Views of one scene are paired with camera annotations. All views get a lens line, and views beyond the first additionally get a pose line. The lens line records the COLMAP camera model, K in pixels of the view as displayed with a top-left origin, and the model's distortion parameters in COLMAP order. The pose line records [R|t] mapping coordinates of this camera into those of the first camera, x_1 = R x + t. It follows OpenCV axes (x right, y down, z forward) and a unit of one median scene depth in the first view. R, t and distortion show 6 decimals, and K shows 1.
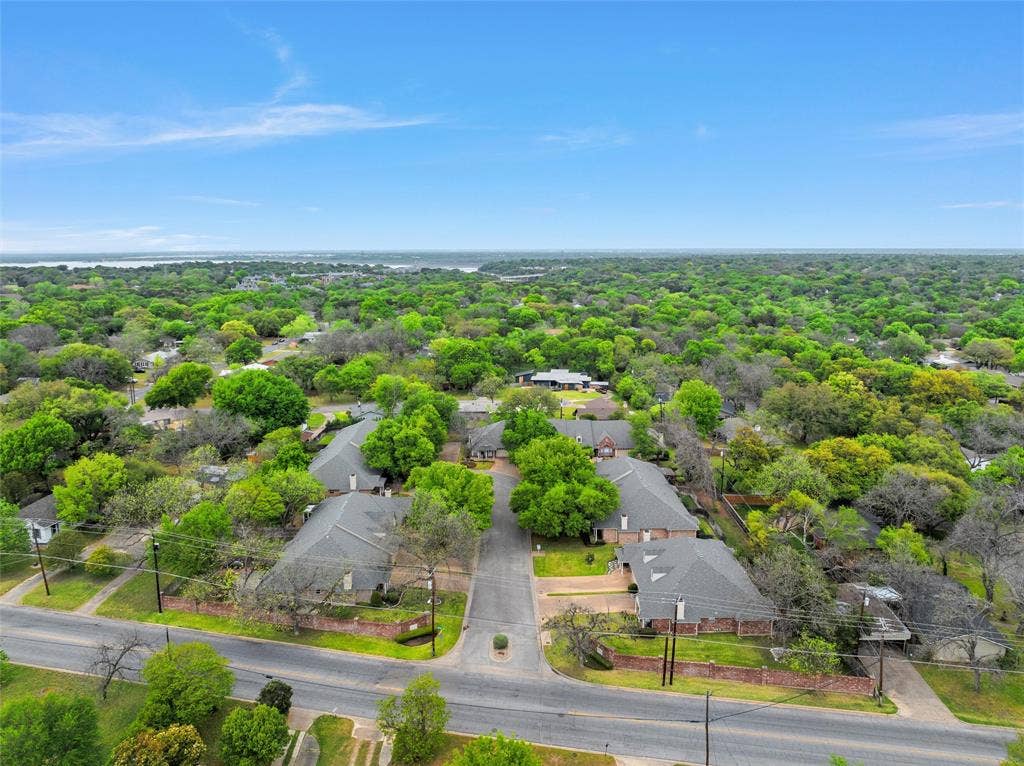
lens RADIAL K [[721.3, 0, 512.0], [0, 721.3, 383.0], [0, 0, 1]] dist [-0.033004, 0.001559]
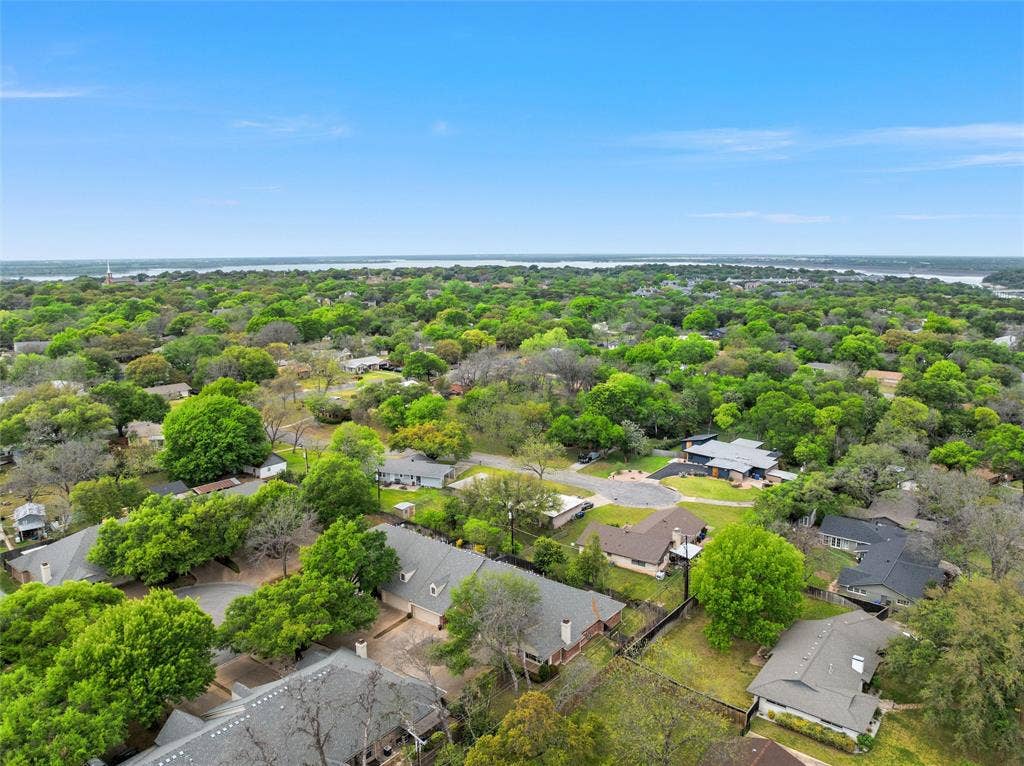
lens RADIAL K [[721.3, 0, 512.0], [0, 721.3, 383.0], [0, 0, 1]] dist [-0.033004, 0.001559]
pose [[0.784114, 0.111715, -0.610479, 0.138085], [-0.114130, 0.992846, 0.035094, -0.033012], [0.610032, 0.042156, 0.791255, 0.166380]]
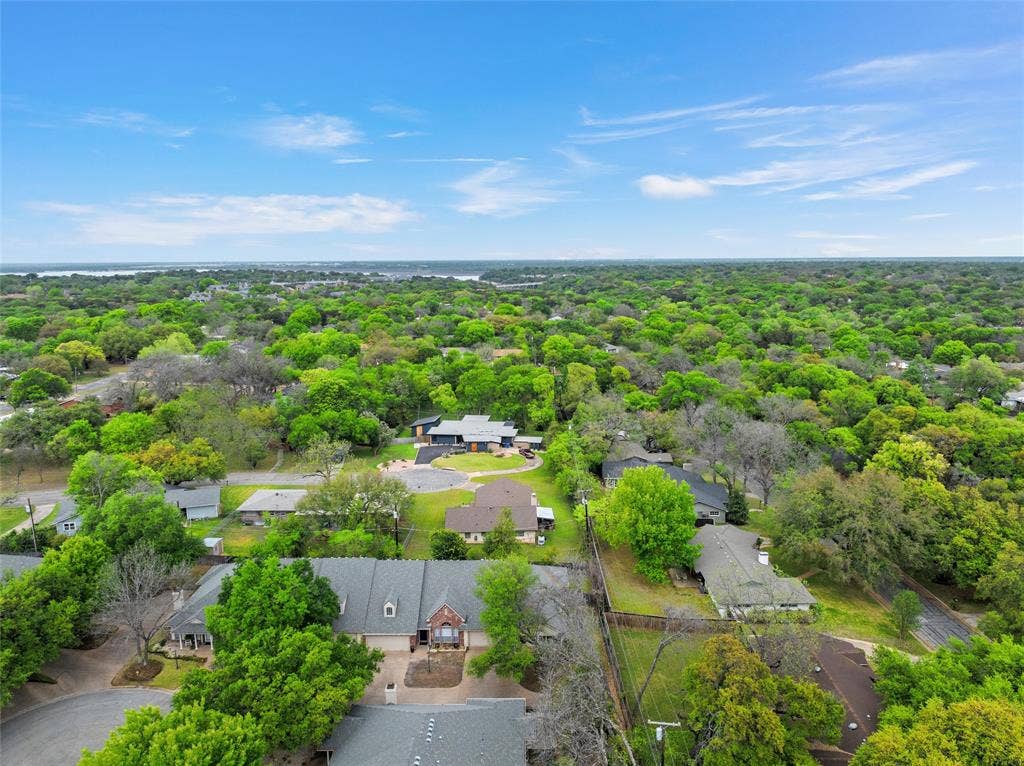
lens RADIAL K [[721.3, 0, 512.0], [0, 721.3, 383.0], [0, 0, 1]] dist [-0.033004, 0.001559]
pose [[0.999830, 0.000865, -0.018407, 0.053413], [-0.001090, 0.999924, -0.012243, -0.019860], [0.018395, 0.012261, 0.999756, 0.149452]]
